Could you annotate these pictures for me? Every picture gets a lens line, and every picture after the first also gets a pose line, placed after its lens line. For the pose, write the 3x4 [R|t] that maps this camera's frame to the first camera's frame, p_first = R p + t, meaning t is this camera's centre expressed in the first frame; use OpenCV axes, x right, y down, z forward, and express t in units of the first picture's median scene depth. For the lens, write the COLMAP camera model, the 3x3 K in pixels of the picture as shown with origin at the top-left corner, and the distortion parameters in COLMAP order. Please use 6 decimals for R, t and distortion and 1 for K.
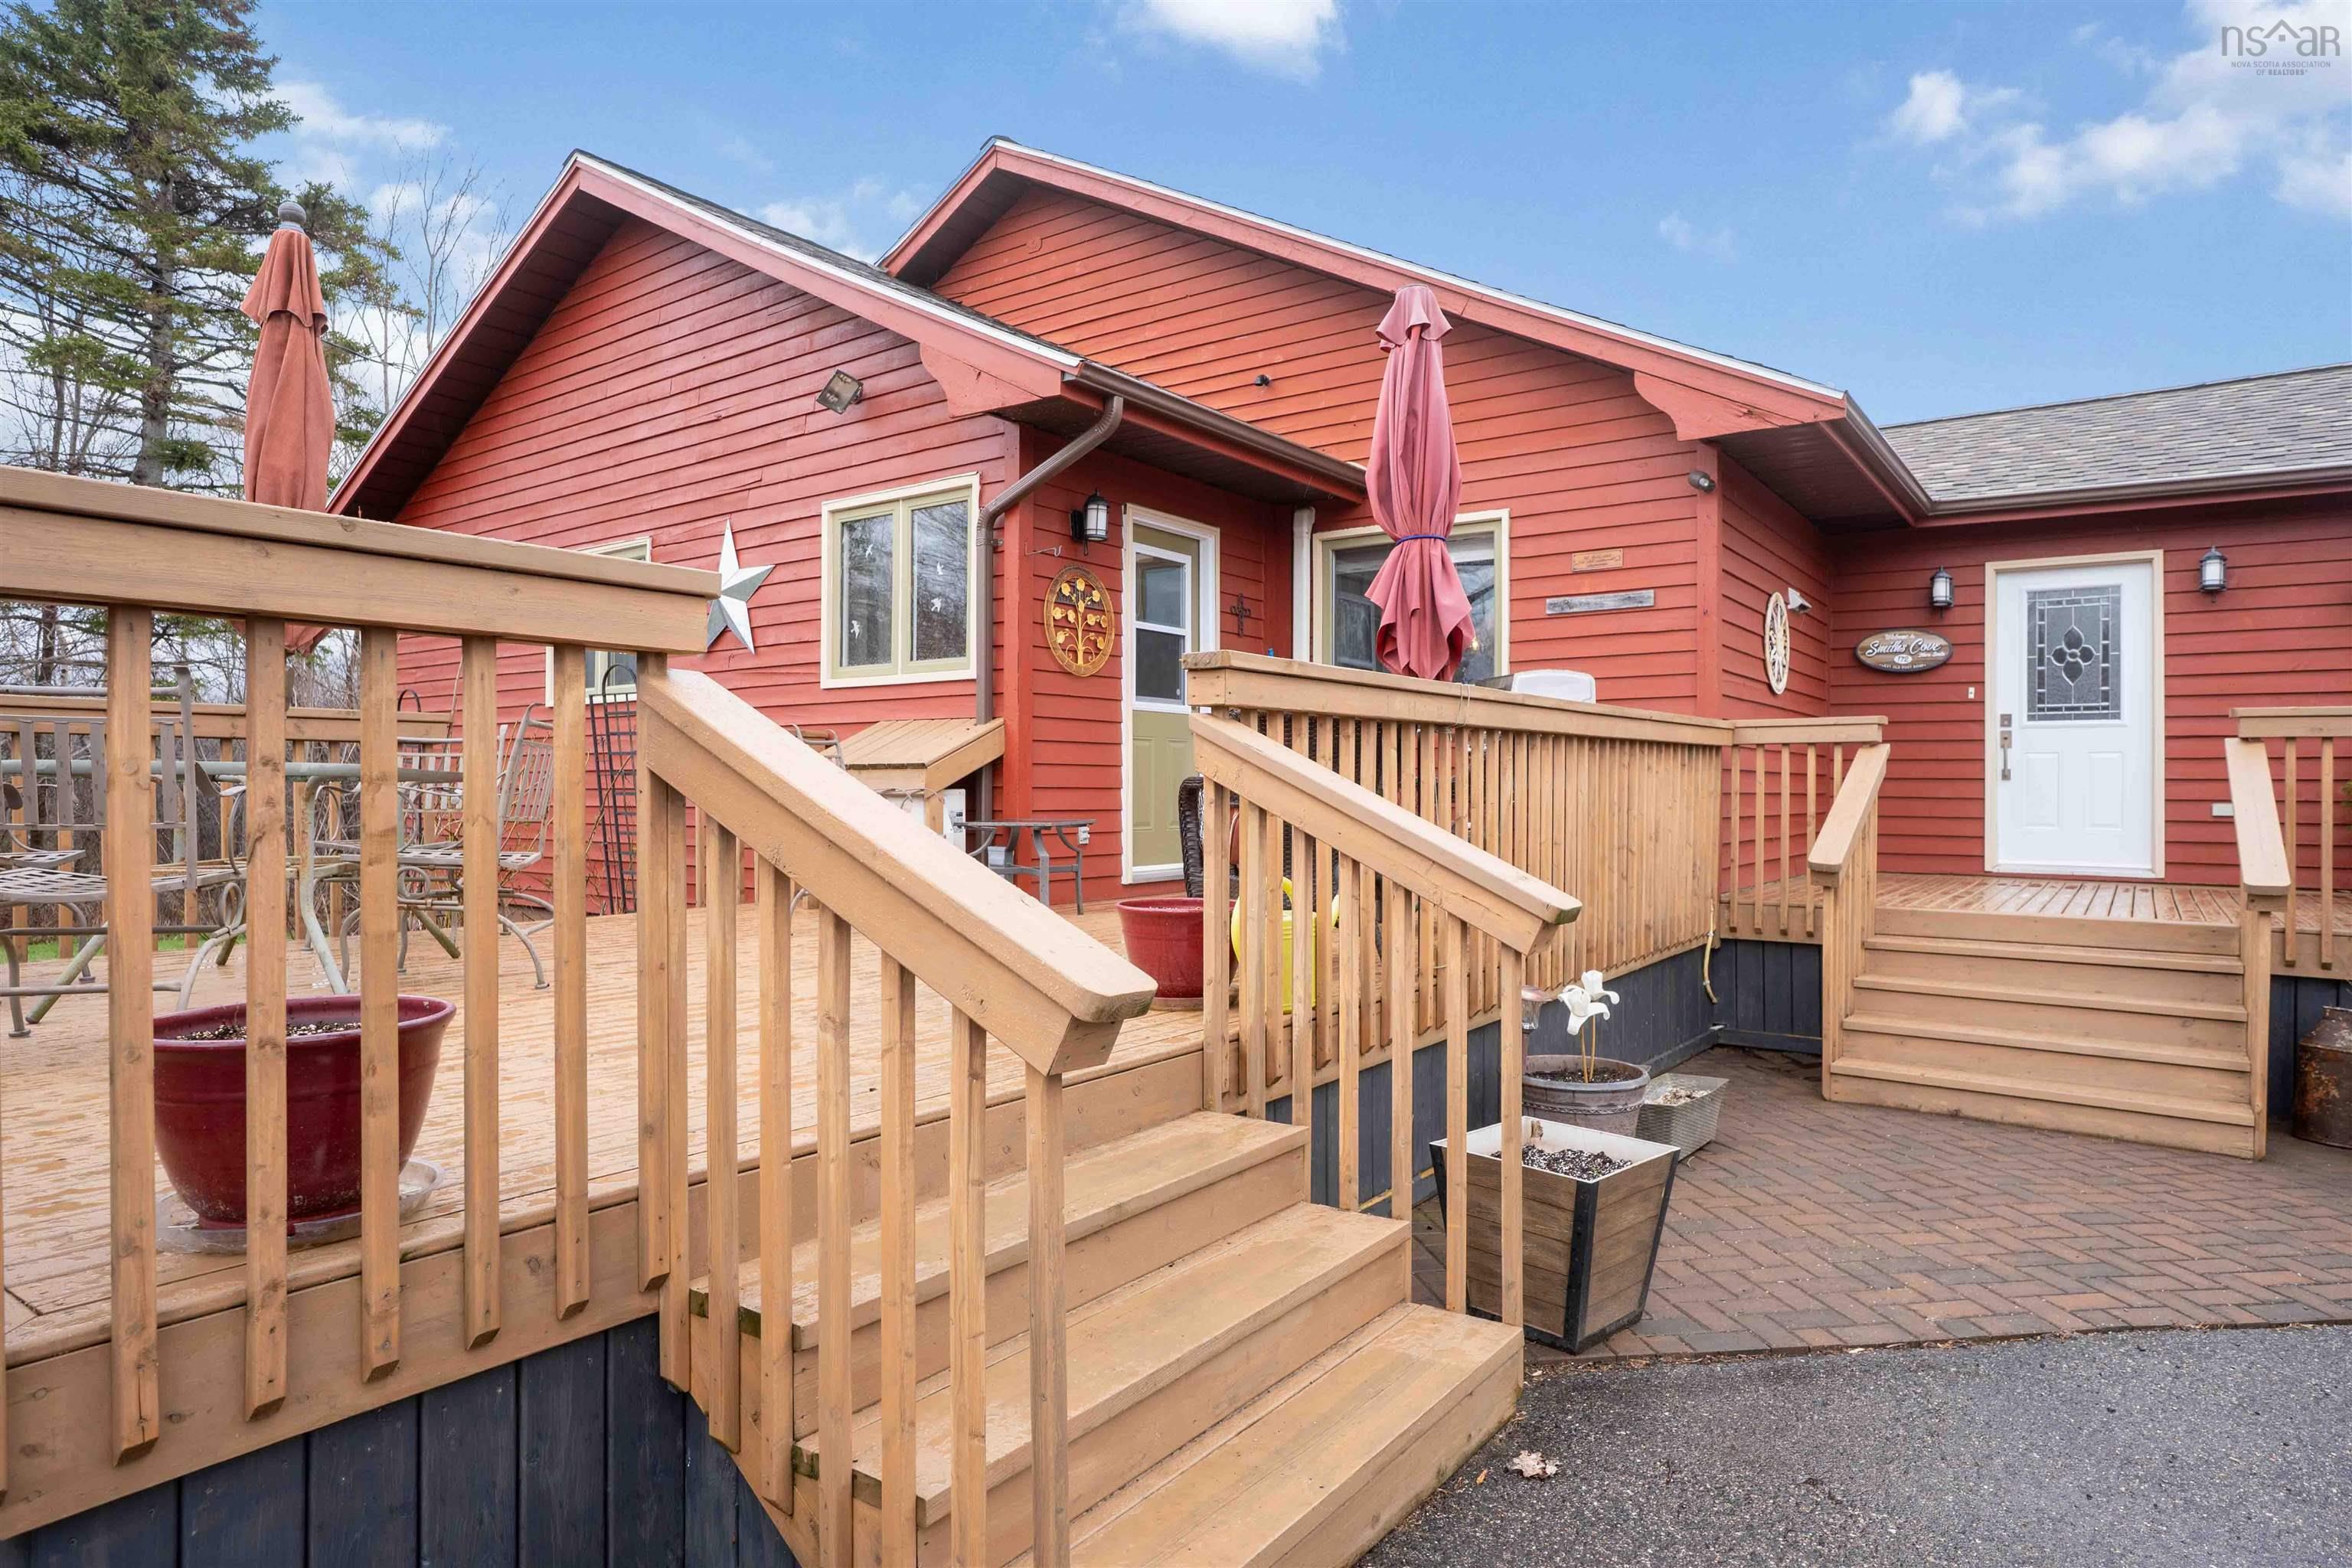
lens RADIAL K [[1328.4, 0, 1176.0], [0, 1328.4, 784.0], [0, 0, 1]] dist [-0.026710, 0.000271]
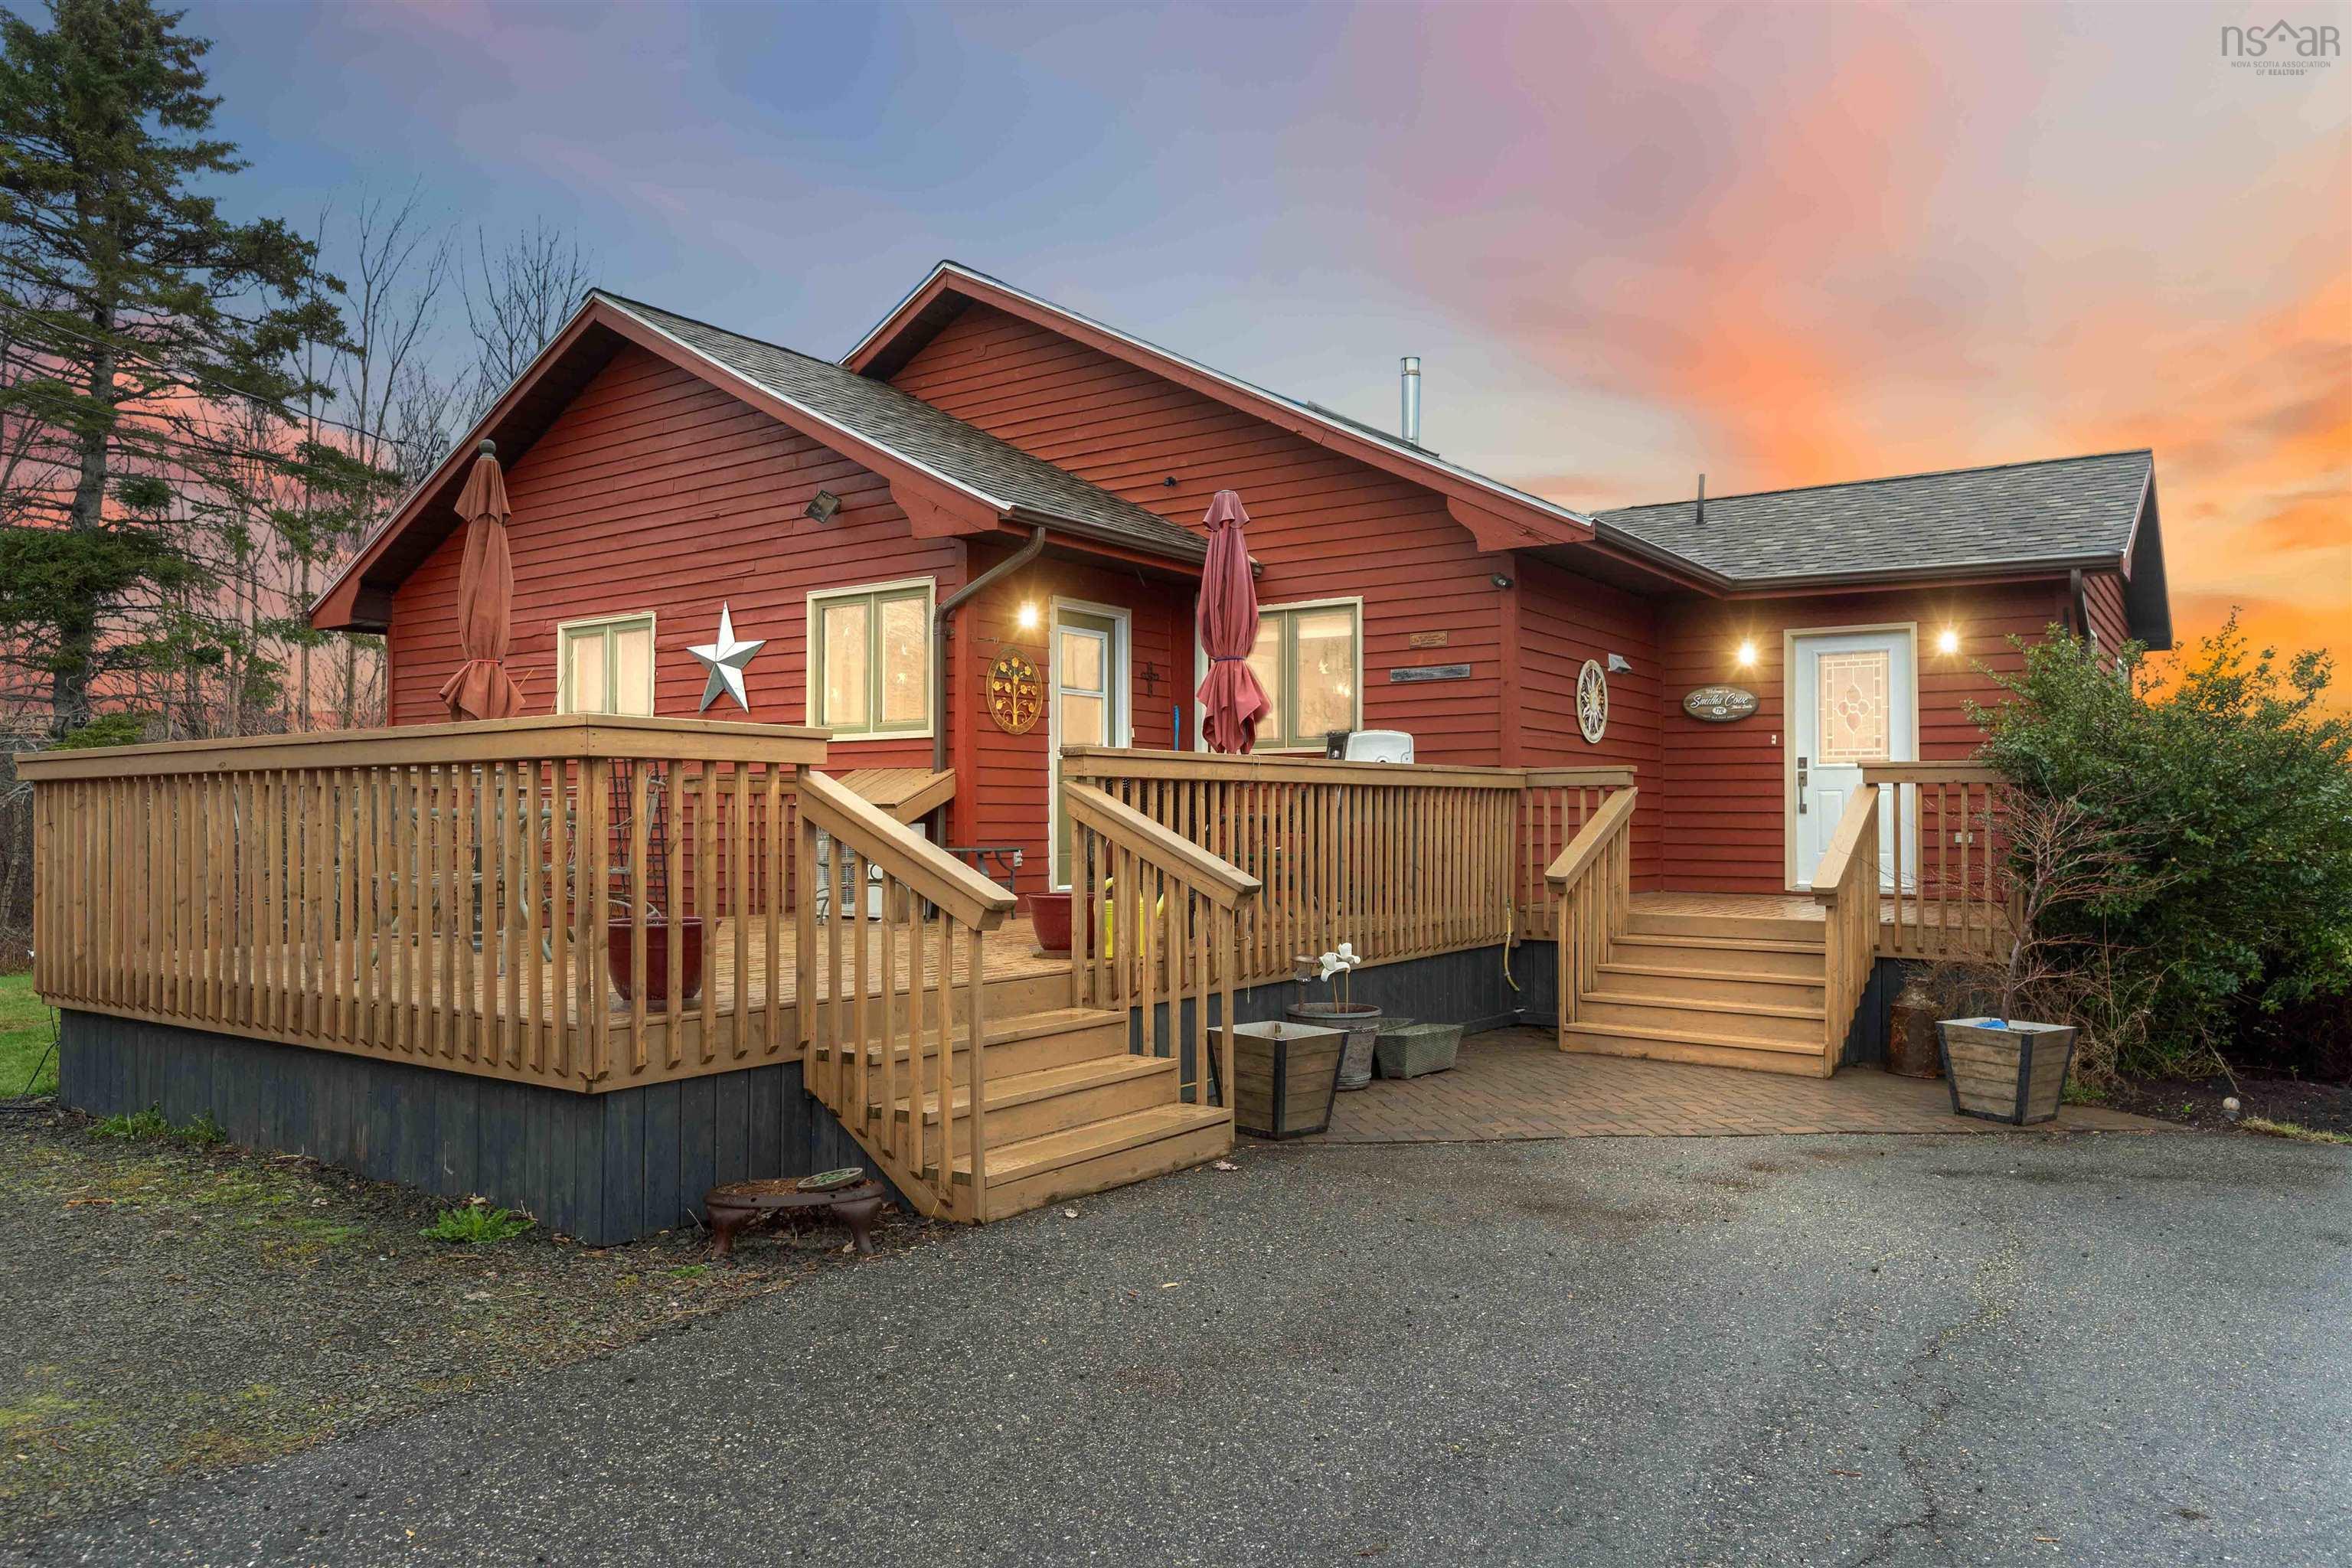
lens RADIAL K [[1526.3, 0, 1176.0], [0, 1526.3, 784.0], [0, 0, 1]] dist [0.004438, -0.030534]
pose [[0.999830, -0.002008, 0.018352, 0.054055], [0.002385, 0.999786, -0.020572, -0.003048], [-0.018307, 0.020613, 0.999620, -0.454260]]
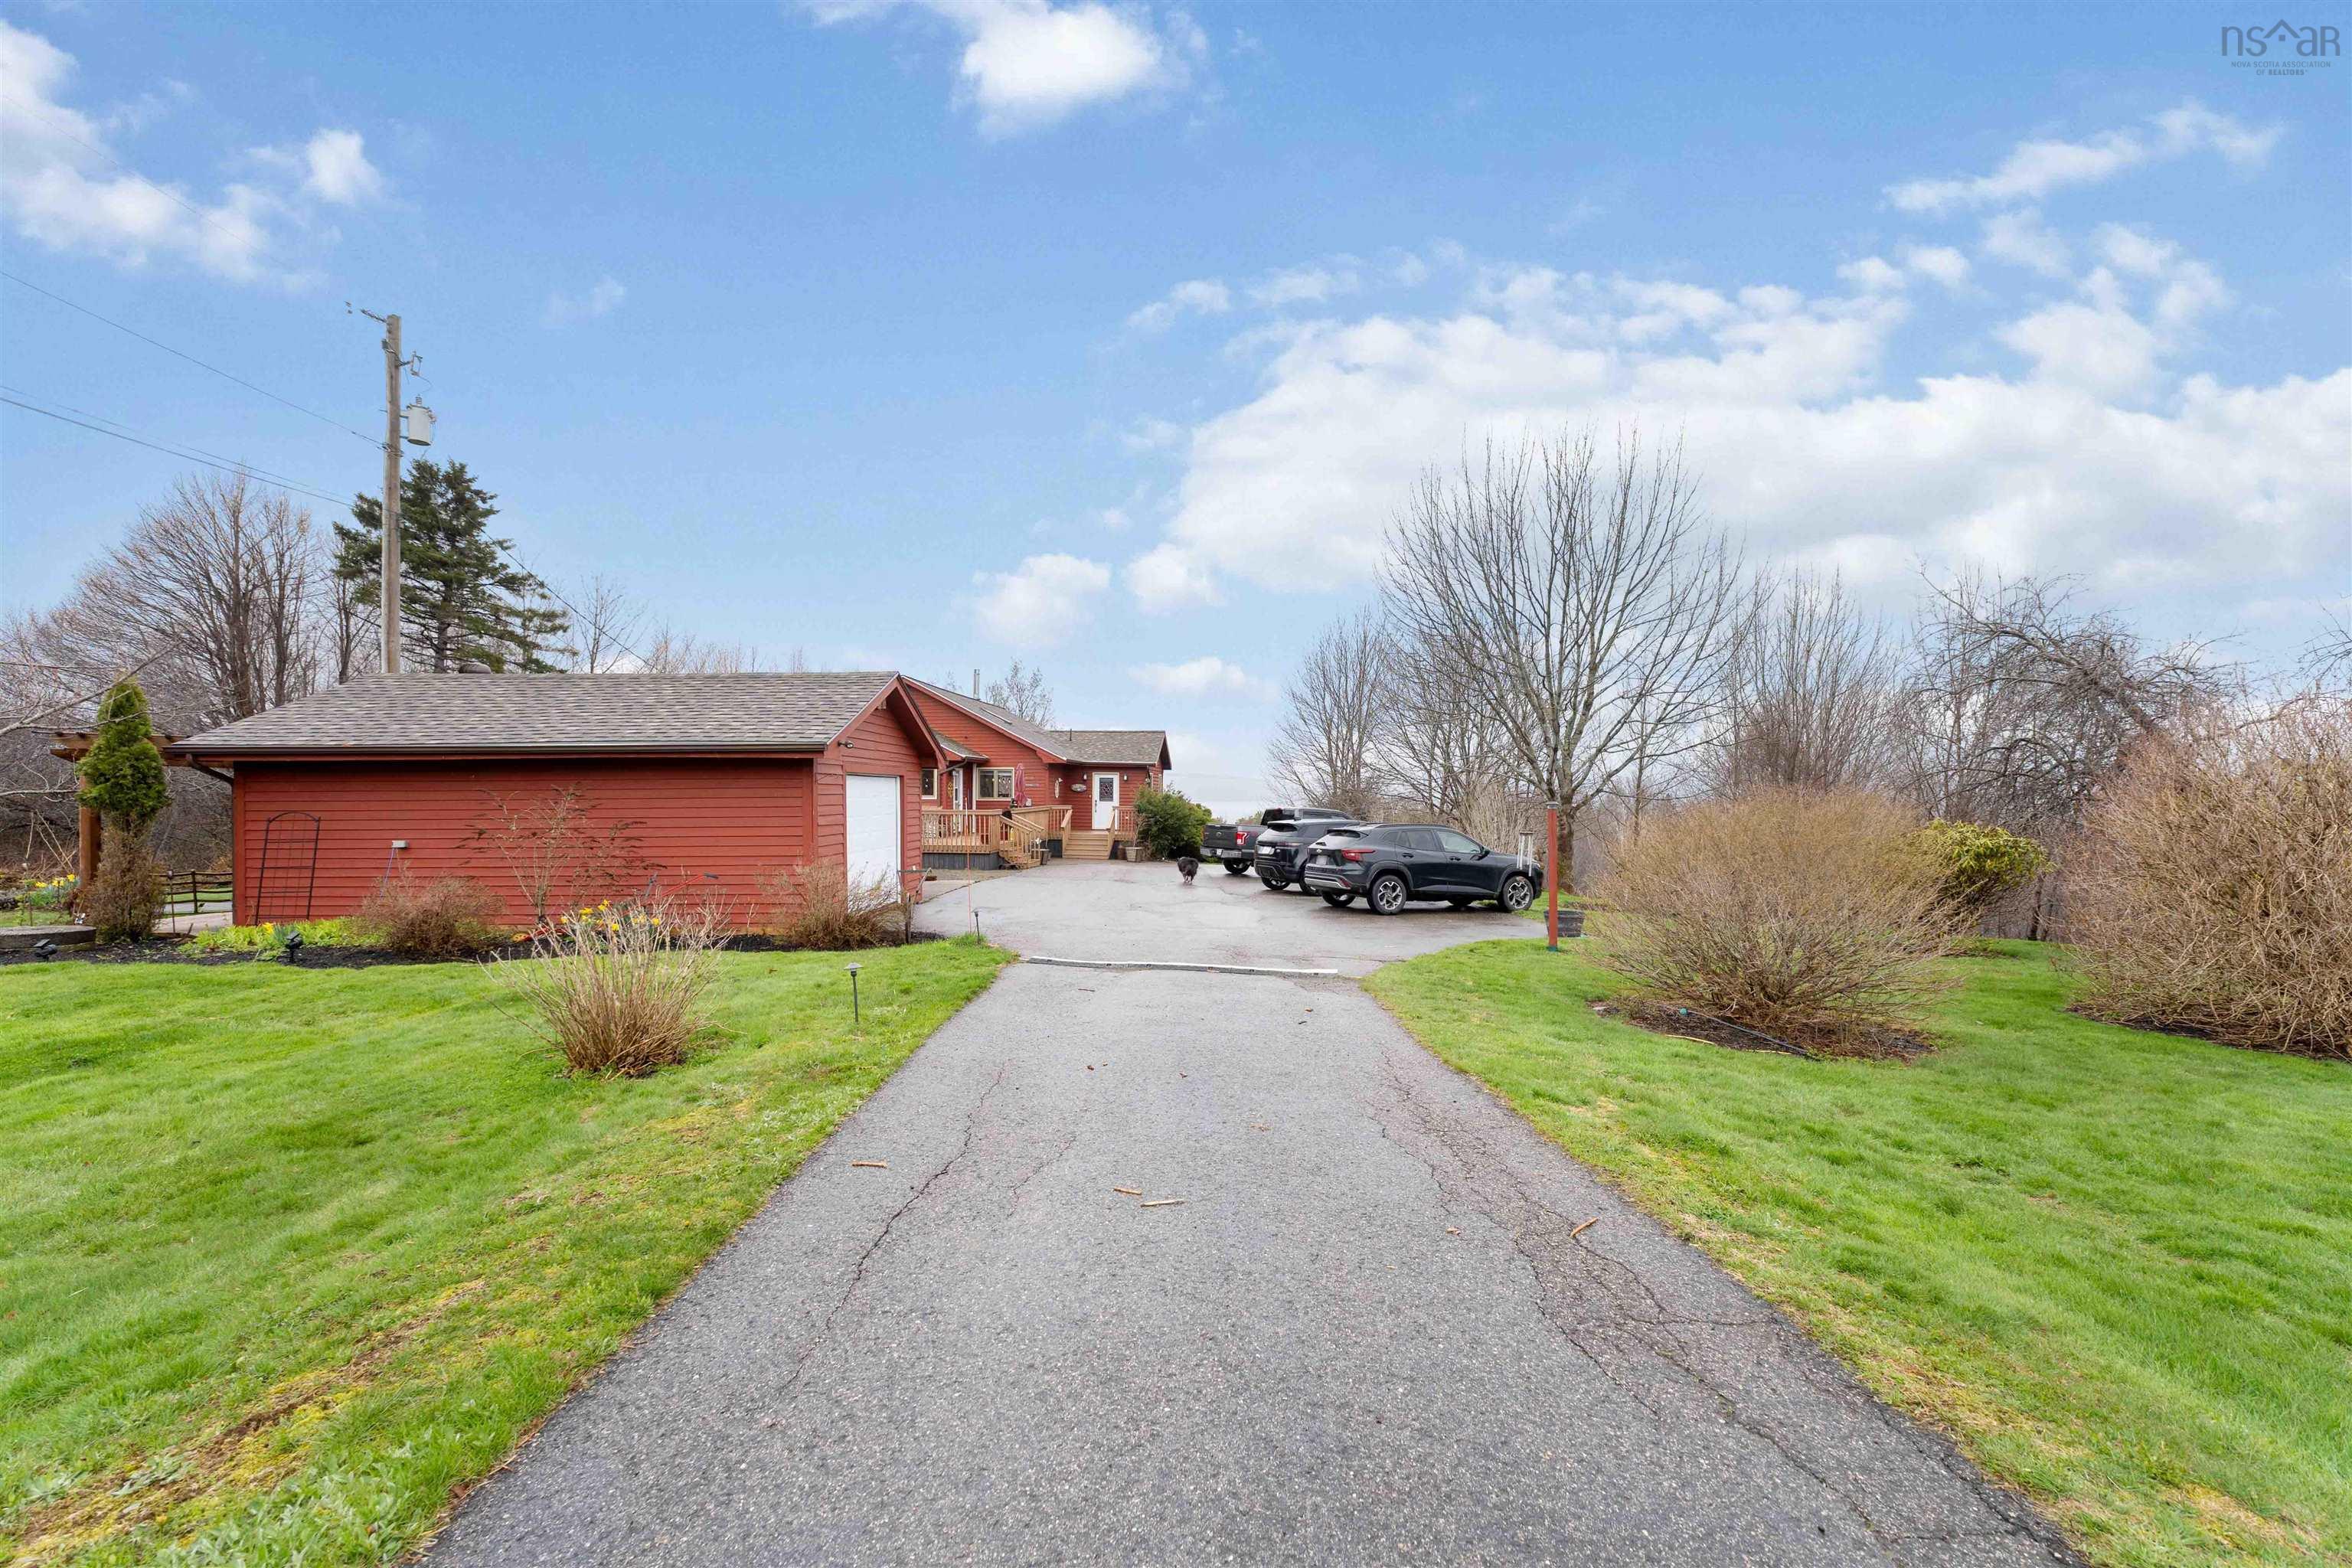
lens RADIAL K [[996.3, 0, 1176.0], [0, 996.3, 784.0], [0, 0, 1]] dist [0.001676, 0.000256]
pose [[0.851575, -0.001882, 0.524229, -1.560140], [0.007804, 0.999928, -0.009088, -0.101237], [-0.524175, 0.011830, 0.851529, -3.360030]]
